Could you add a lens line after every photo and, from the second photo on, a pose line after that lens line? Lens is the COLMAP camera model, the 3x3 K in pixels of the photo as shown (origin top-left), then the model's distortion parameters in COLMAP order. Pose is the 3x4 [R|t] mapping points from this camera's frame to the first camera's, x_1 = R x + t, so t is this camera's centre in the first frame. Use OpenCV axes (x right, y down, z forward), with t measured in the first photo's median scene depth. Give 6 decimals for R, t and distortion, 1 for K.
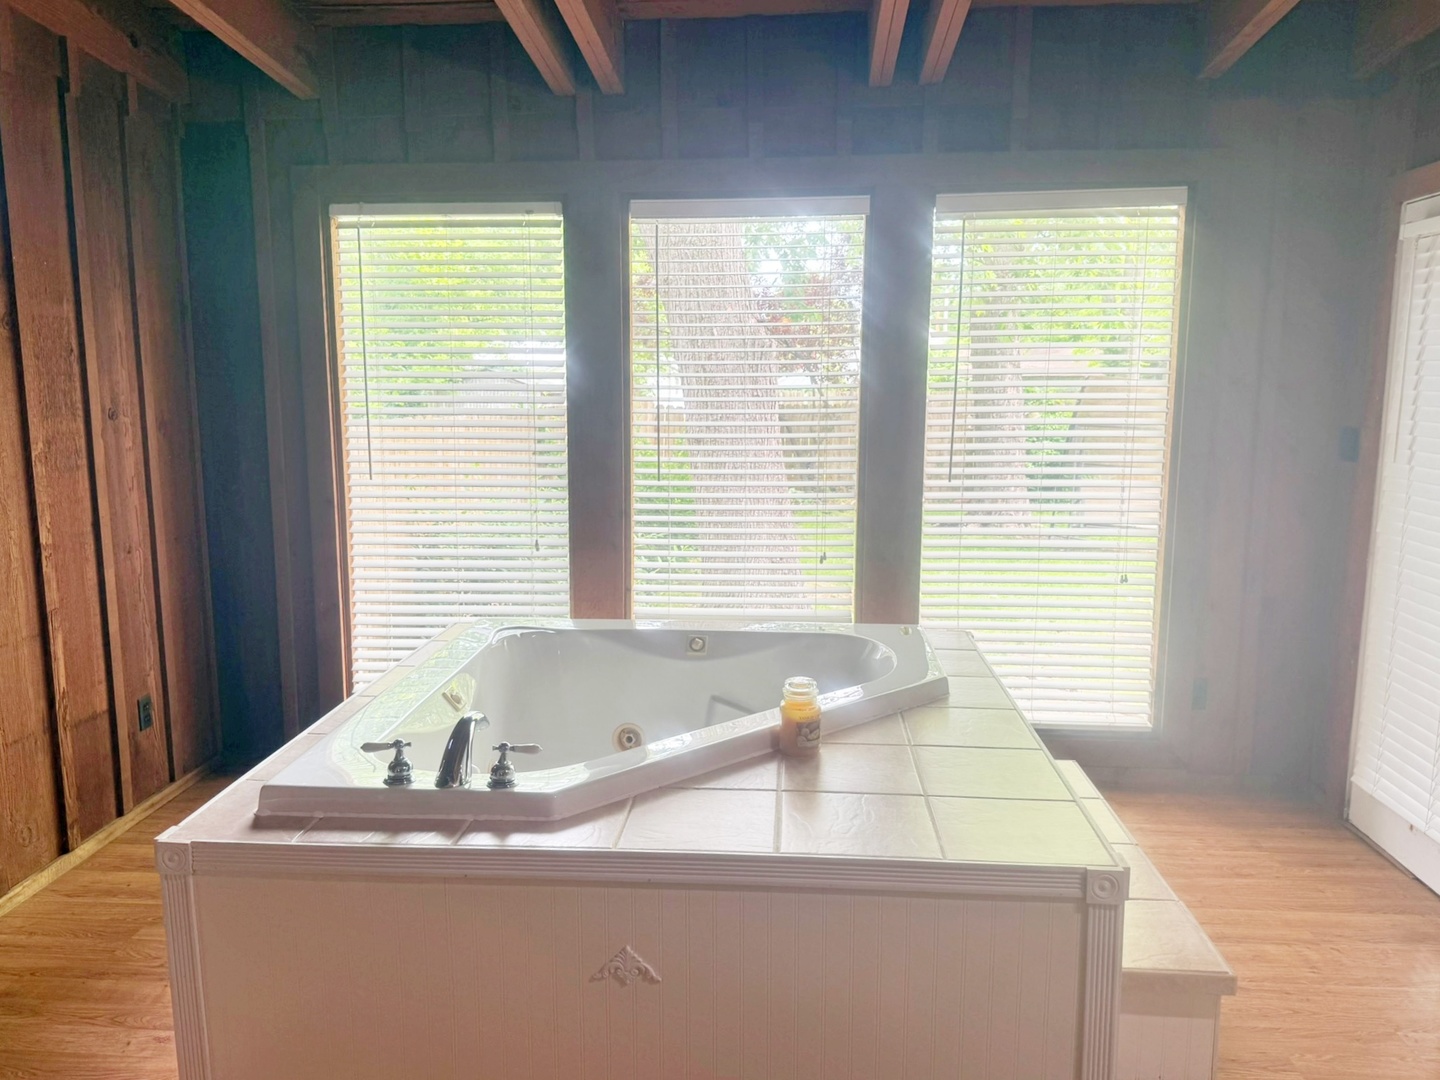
lens RADIAL K [[1026.6, 0, 720.0], [0, 1026.6, 540.0], [0, 0, 1]] dist [-0.006813, -0.003166]
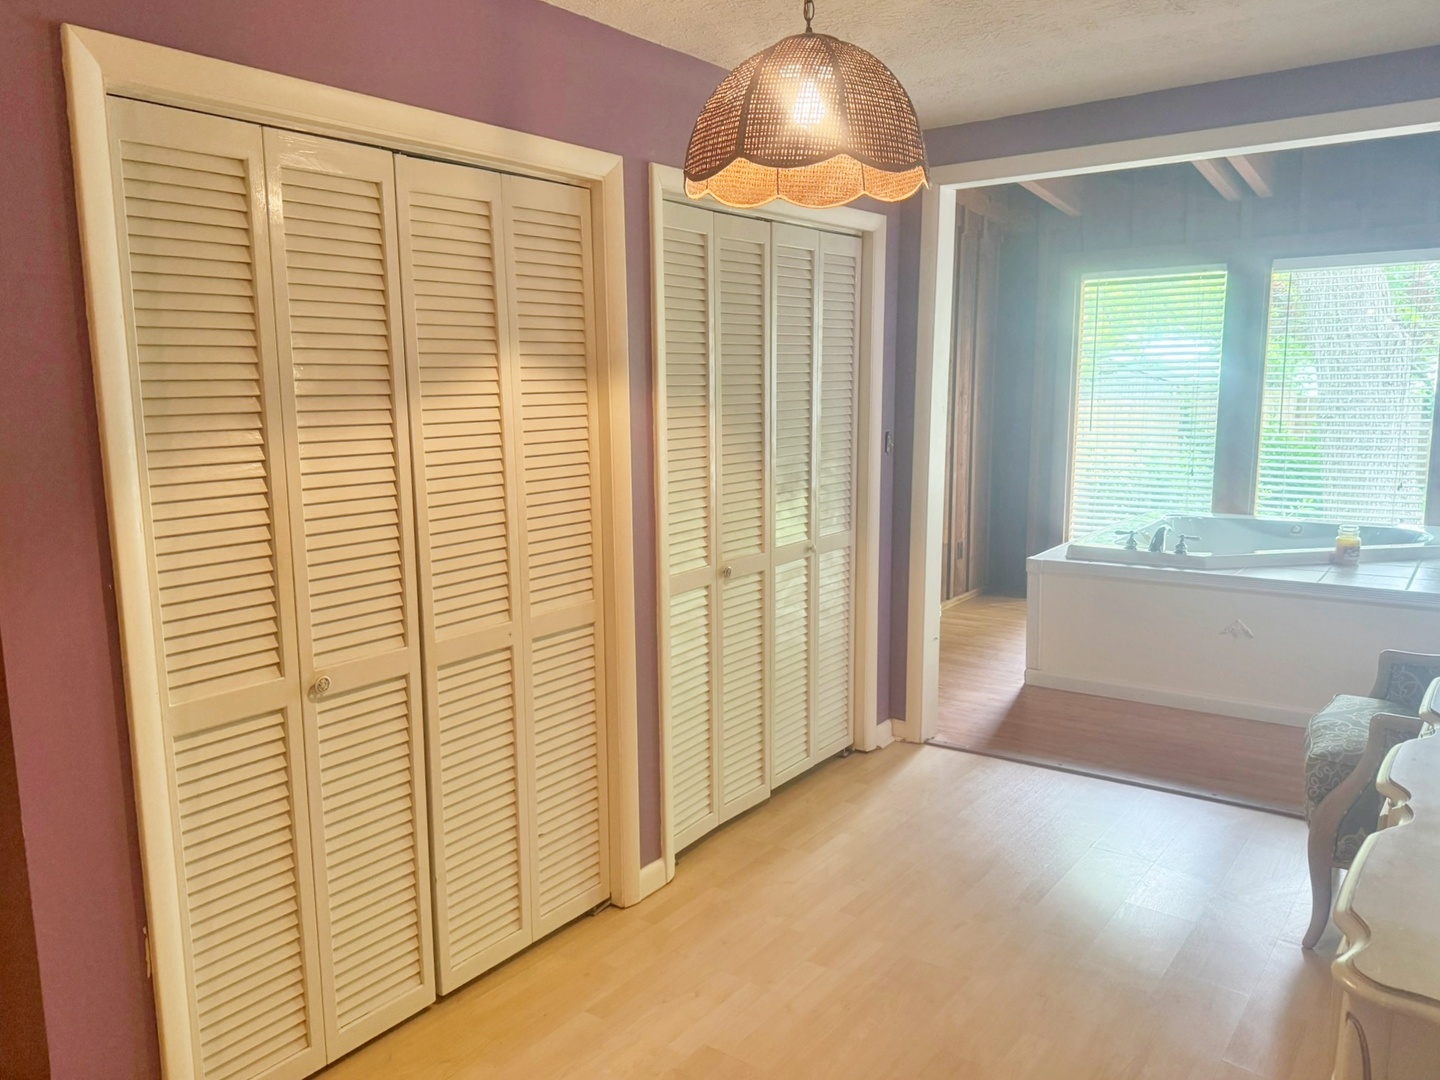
lens RADIAL K [[1071.4, 0, 720.0], [0, 1071.4, 540.0], [0, 0, 1]] dist [0.153373, -0.239017]
pose [[0.850069, 0.066038, -0.522515, 0.108688], [-0.066926, 0.997610, 0.017202, 0.146802], [0.522402, 0.020347, 0.852457, -0.962341]]
